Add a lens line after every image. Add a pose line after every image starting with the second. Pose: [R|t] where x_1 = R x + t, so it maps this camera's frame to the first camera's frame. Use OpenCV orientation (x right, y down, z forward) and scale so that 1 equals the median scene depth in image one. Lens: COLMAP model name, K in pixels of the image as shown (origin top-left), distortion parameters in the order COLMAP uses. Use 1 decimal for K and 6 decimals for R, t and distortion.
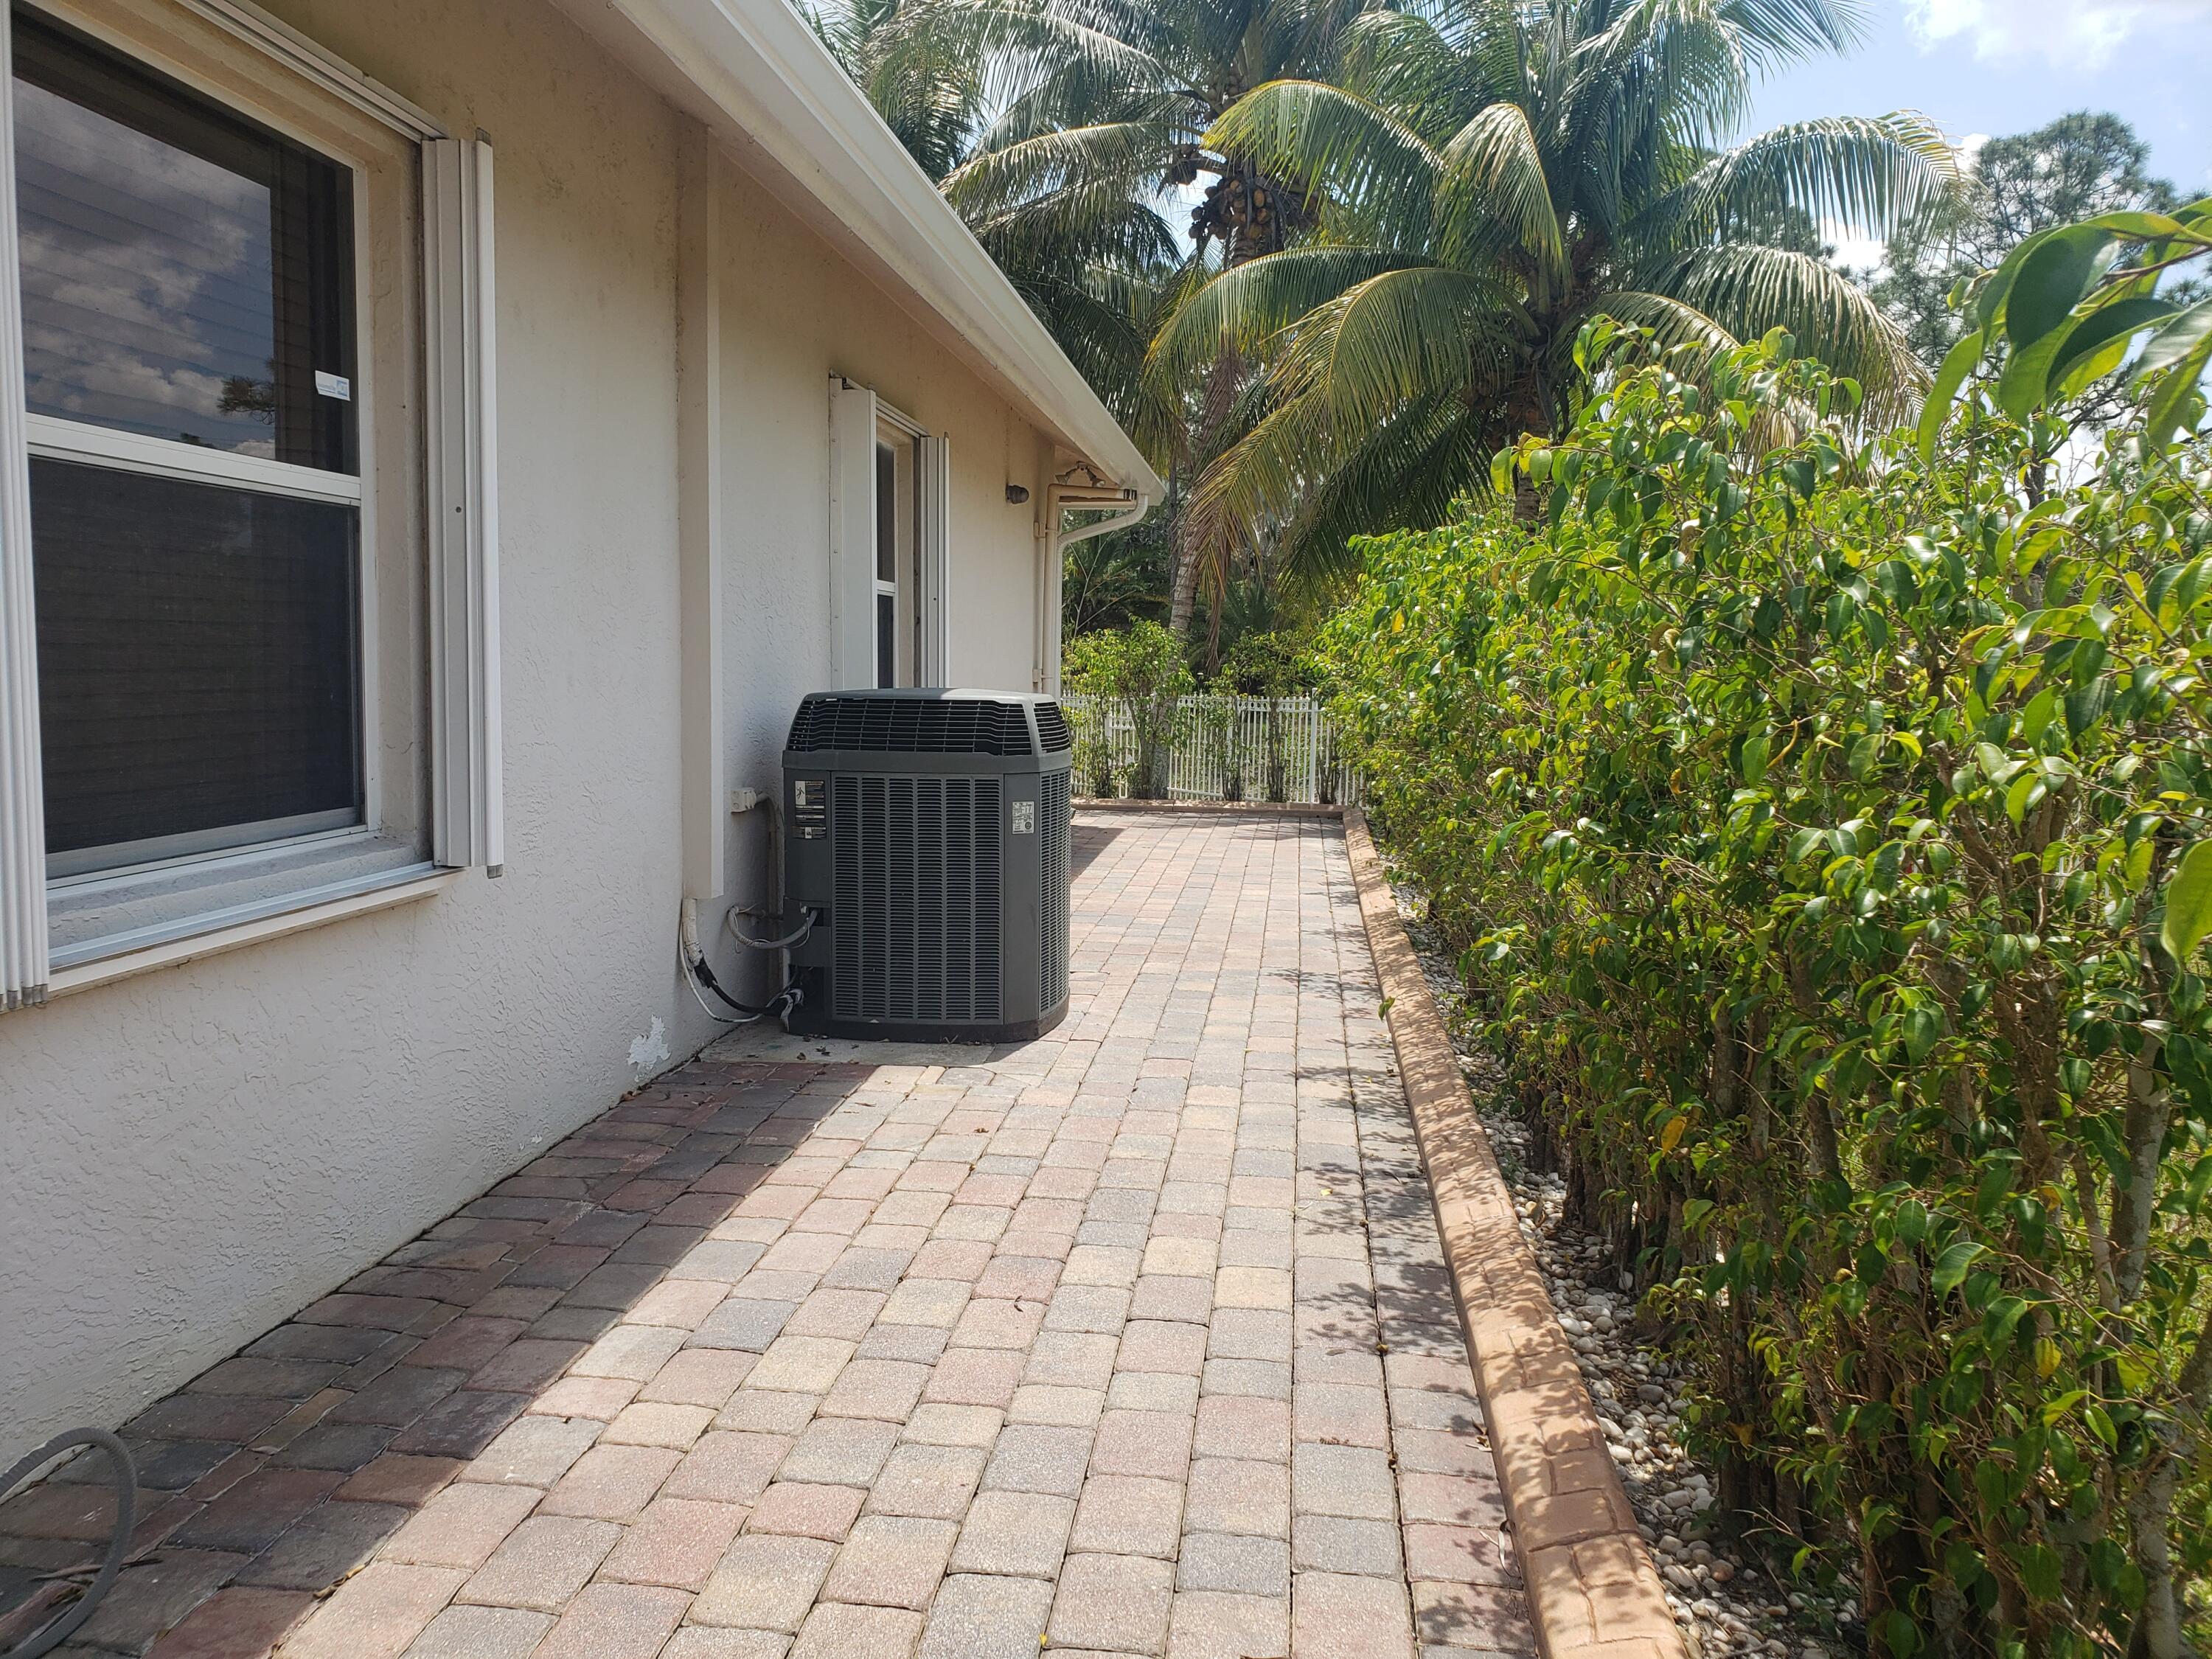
lens RADIAL K [[1729.1, 0, 1099.8], [0, 1729.1, 812.3], [0, 0, 1]] dist [-0.015702, 0.041896]
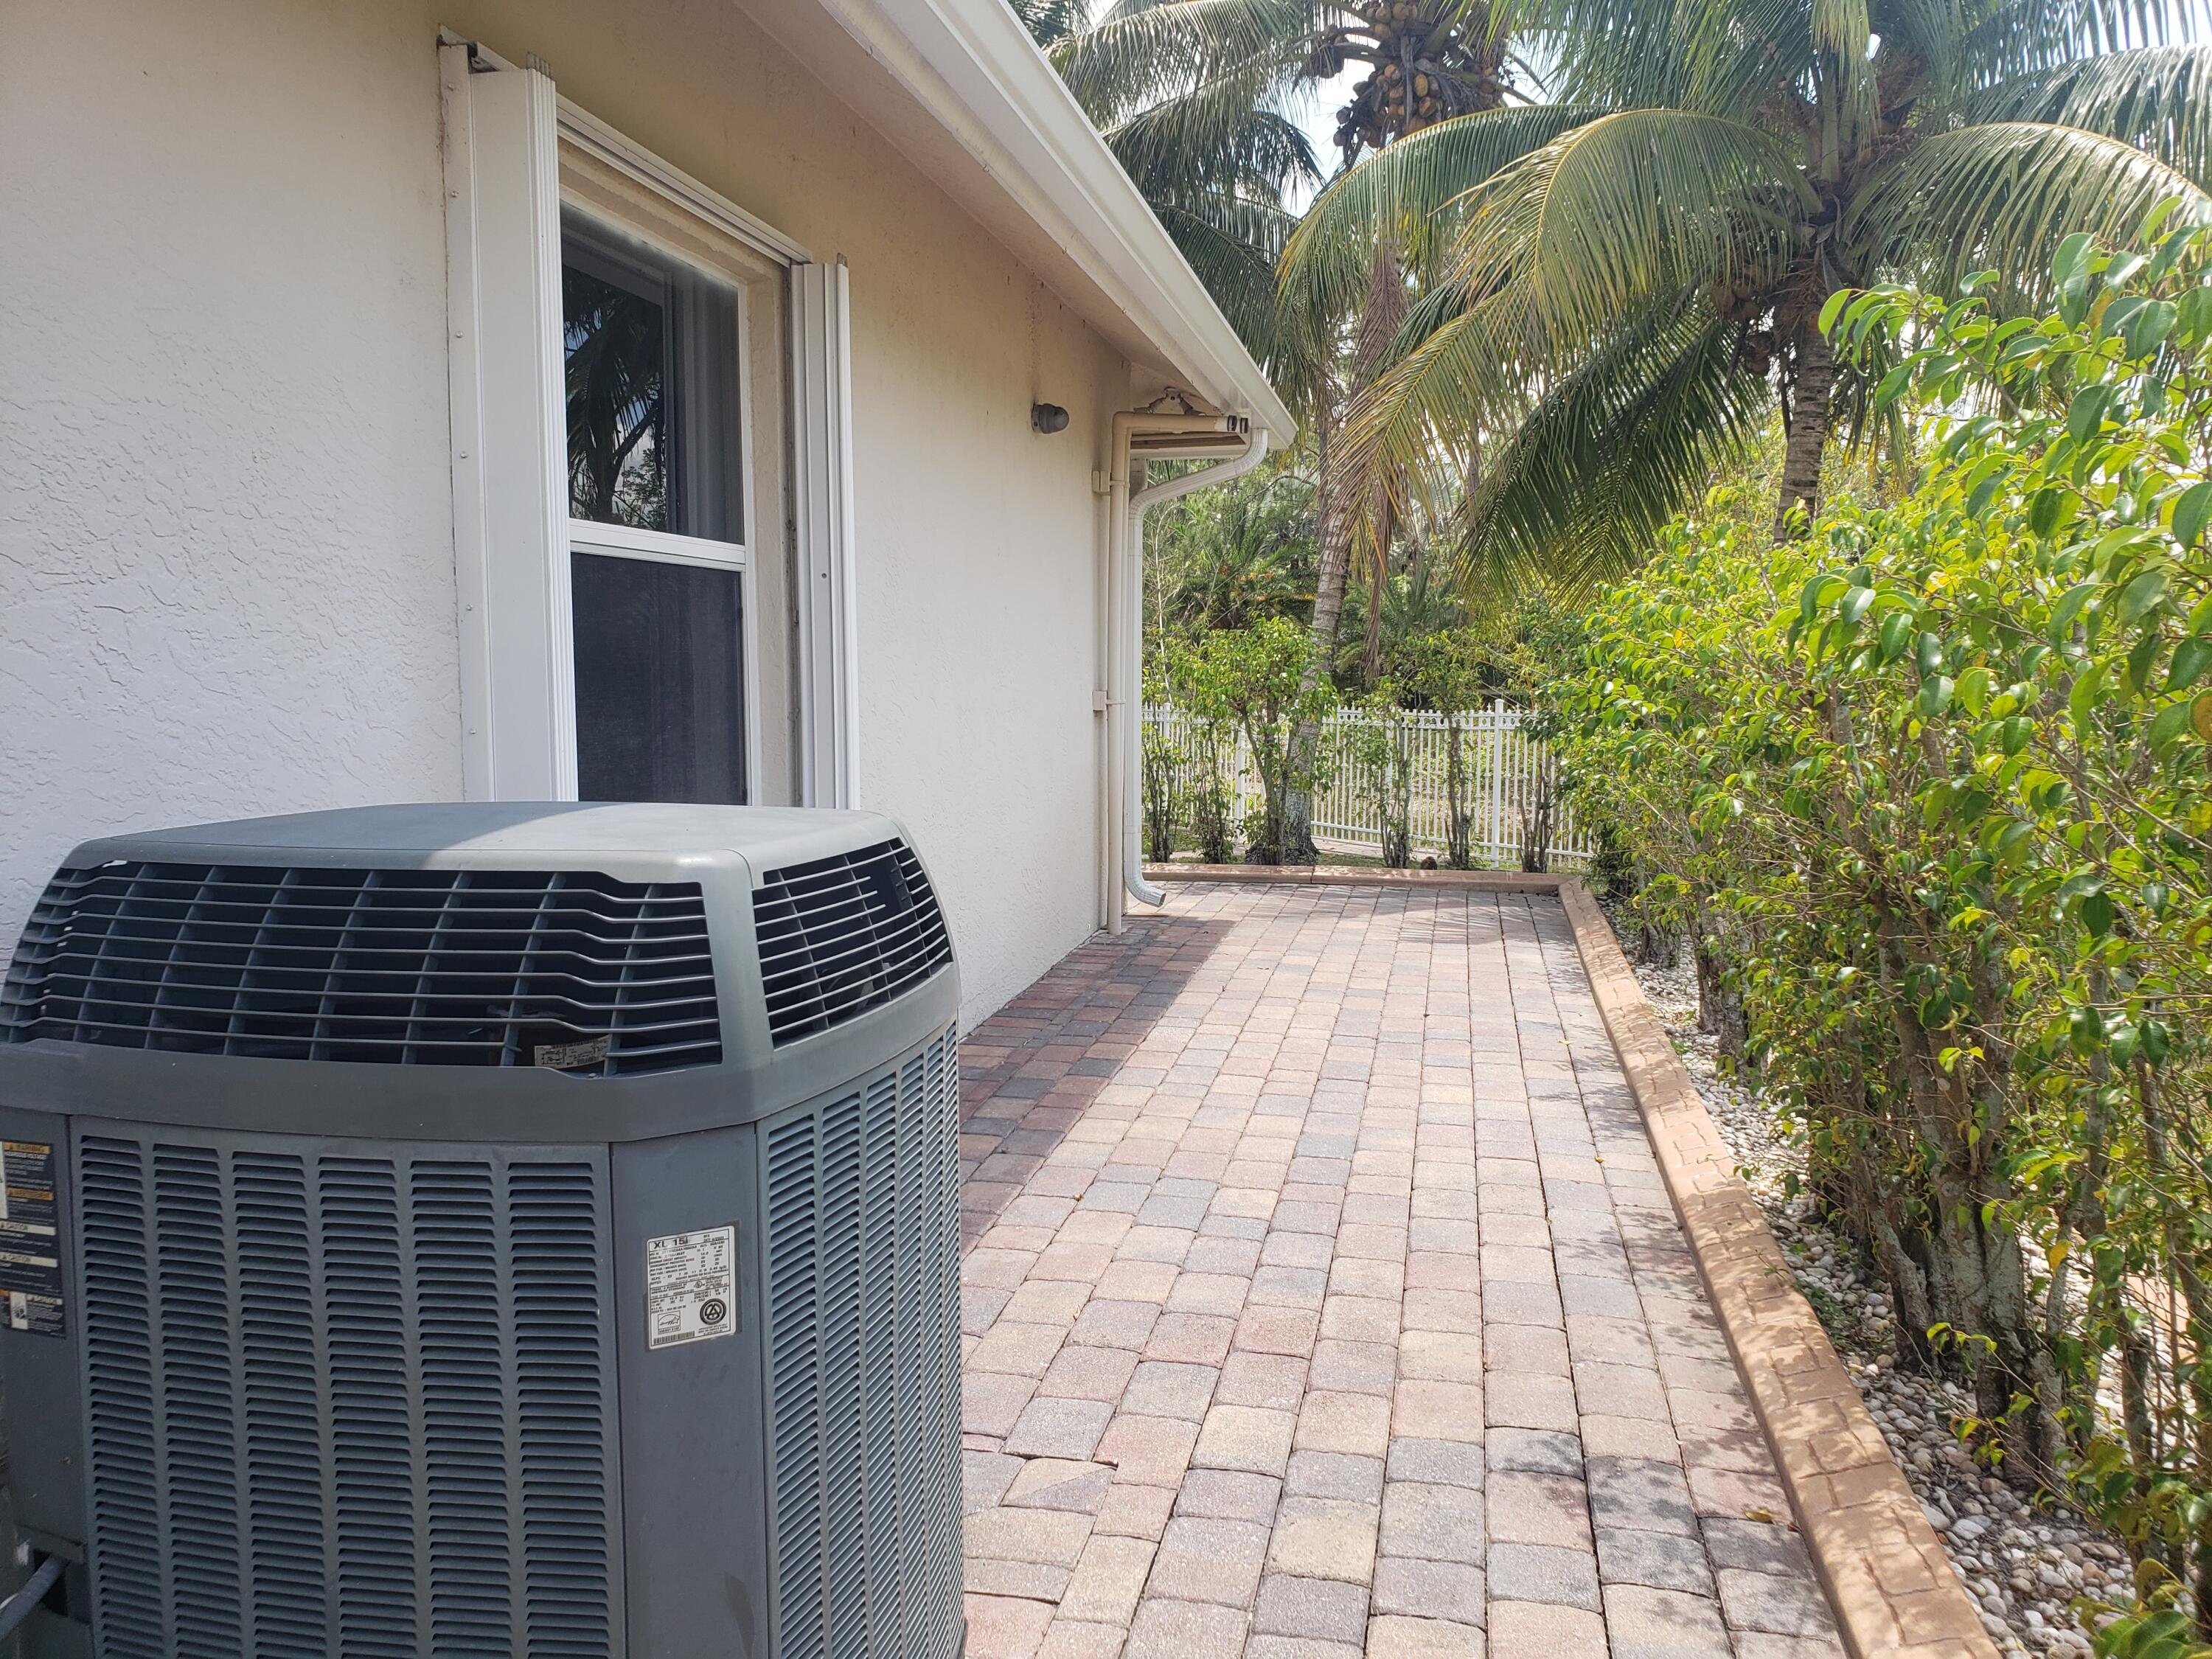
lens RADIAL K [[1685.2, 0, 1105.2], [0, 1685.2, 768.9], [0, 0, 1]] dist [0.036760, -0.001092]
pose [[0.995855, -0.009295, -0.090484, 0.020739], [0.007091, 0.999671, -0.024647, -0.031236], [0.090683, 0.023904, 0.995593, 0.301802]]
